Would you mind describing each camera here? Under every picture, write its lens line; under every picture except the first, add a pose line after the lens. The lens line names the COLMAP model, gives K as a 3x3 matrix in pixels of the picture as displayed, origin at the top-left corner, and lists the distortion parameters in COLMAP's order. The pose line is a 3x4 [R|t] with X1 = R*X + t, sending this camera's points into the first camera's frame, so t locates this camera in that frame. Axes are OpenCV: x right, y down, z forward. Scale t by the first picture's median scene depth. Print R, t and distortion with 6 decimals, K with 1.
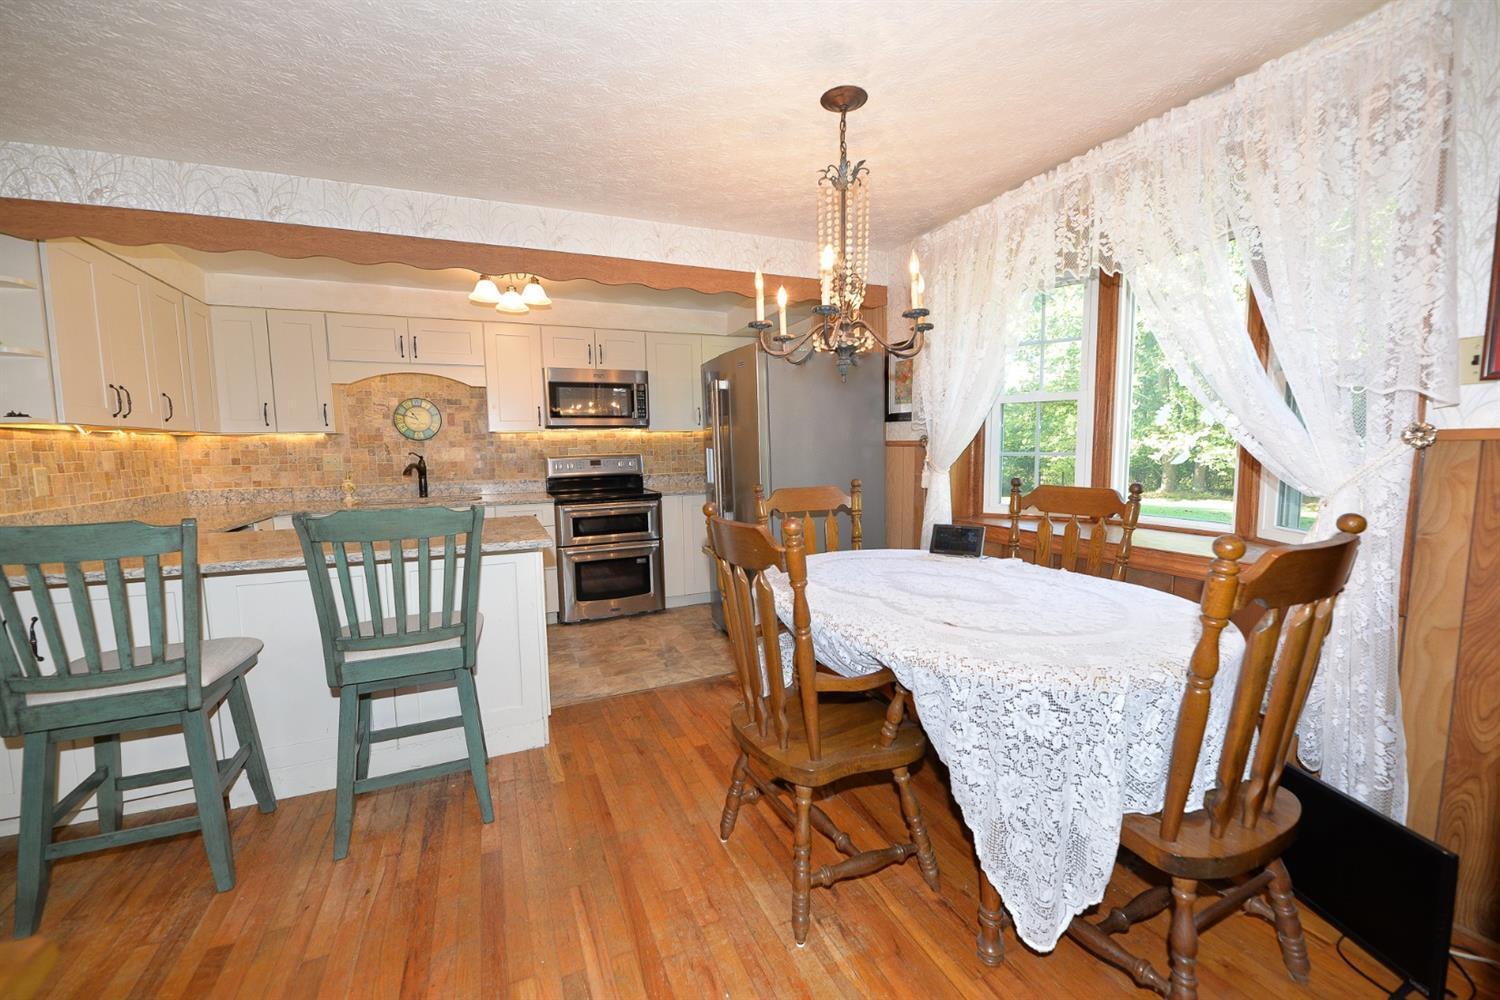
lens RADIAL K [[608.2, 0, 747.2], [0, 608.2, 504.0], [0, 0, 1]] dist [-0.001004, -0.000742]
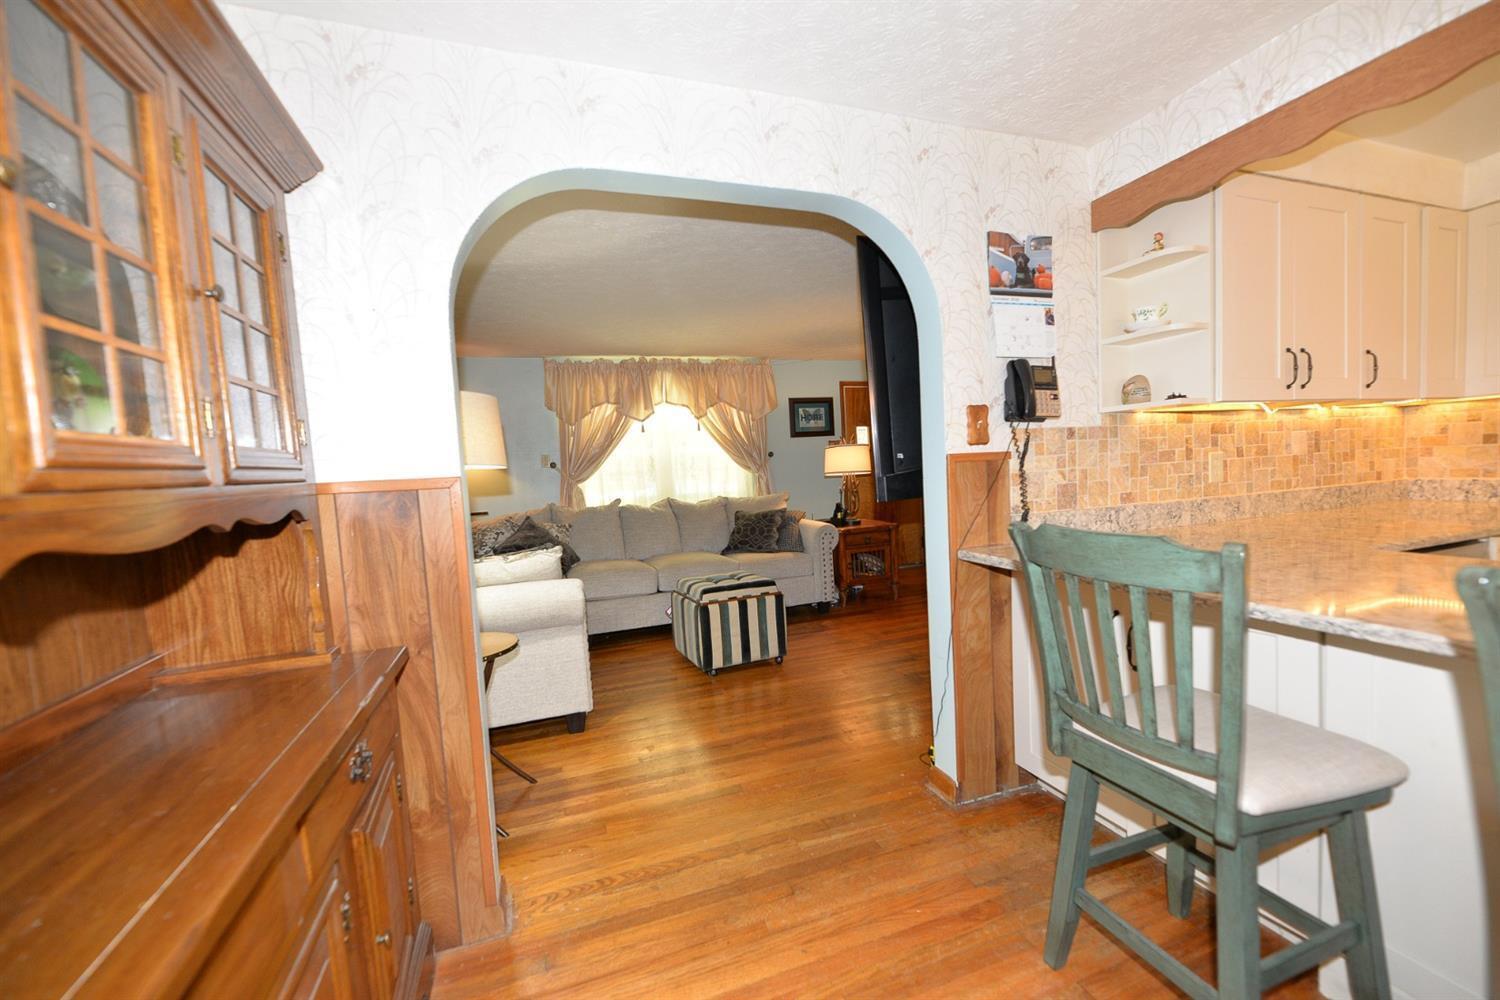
lens RADIAL K [[608.2, 0, 758.7], [0, 608.2, 502.3], [0, 0, 1]] dist [-0.001004, -0.000742]
pose [[-0.058447, 0.074895, -0.995477, -0.129220], [-0.043135, 0.996061, 0.077471, -0.016895], [0.997358, 0.047468, -0.054986, 0.242989]]
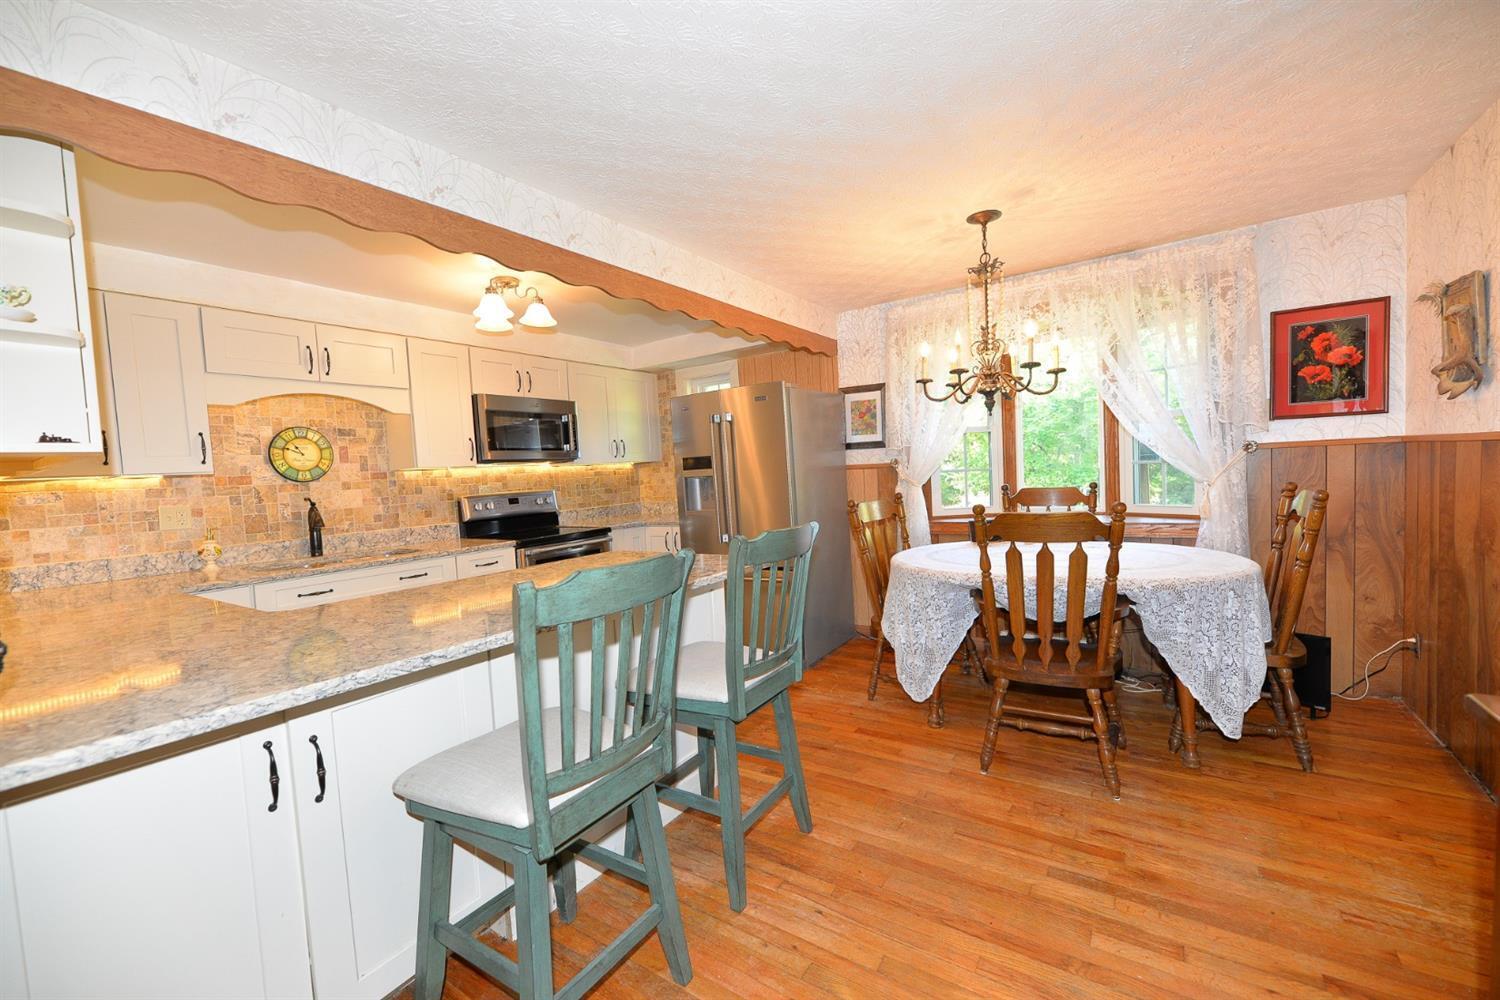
lens RADIAL K [[608.2, 0, 751.0], [0, 608.2, 502.1], [0, 0, 1]] dist [-0.001004, -0.000742]
pose [[0.840175, -0.055513, 0.539467, -0.560414], [0.091019, 0.995071, -0.039357, 0.000695], [-0.534623, 0.082168, 0.841087, 0.077795]]
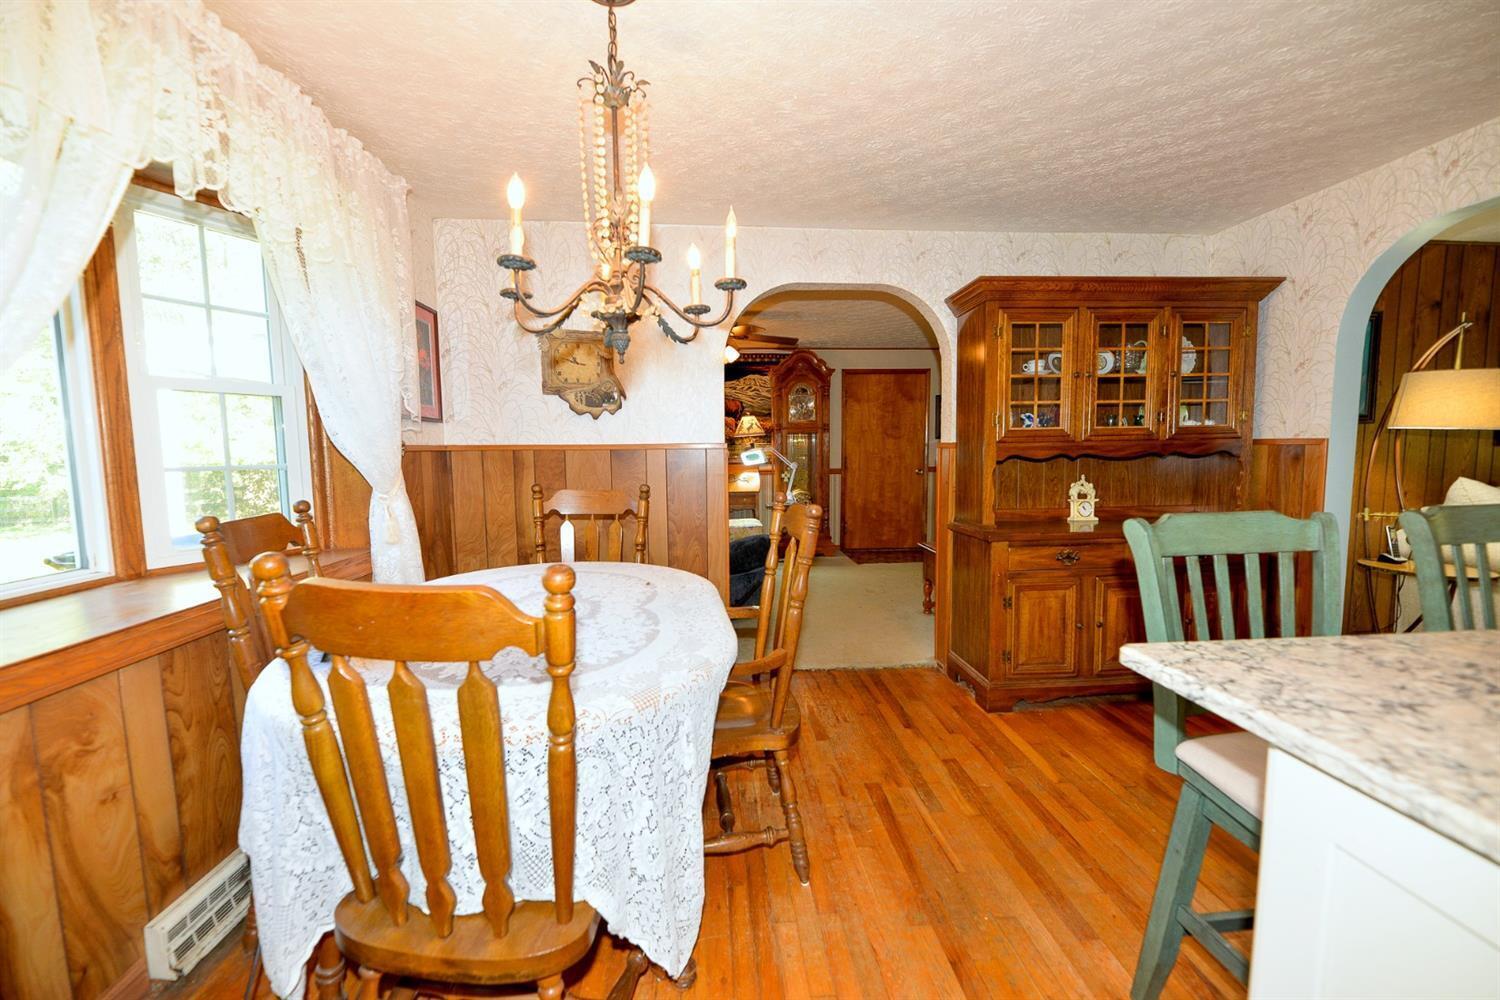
lens RADIAL K [[608.2, 0, 750.0], [0, 608.2, 504.3], [0, 0, 1]] dist [-0.001004, -0.000742]
pose [[-0.946146, -0.009416, 0.323603, -0.131393], [0.053981, 0.980995, 0.186374, -0.085952], [-0.319208, 0.193806, -0.927656, 0.899173]]
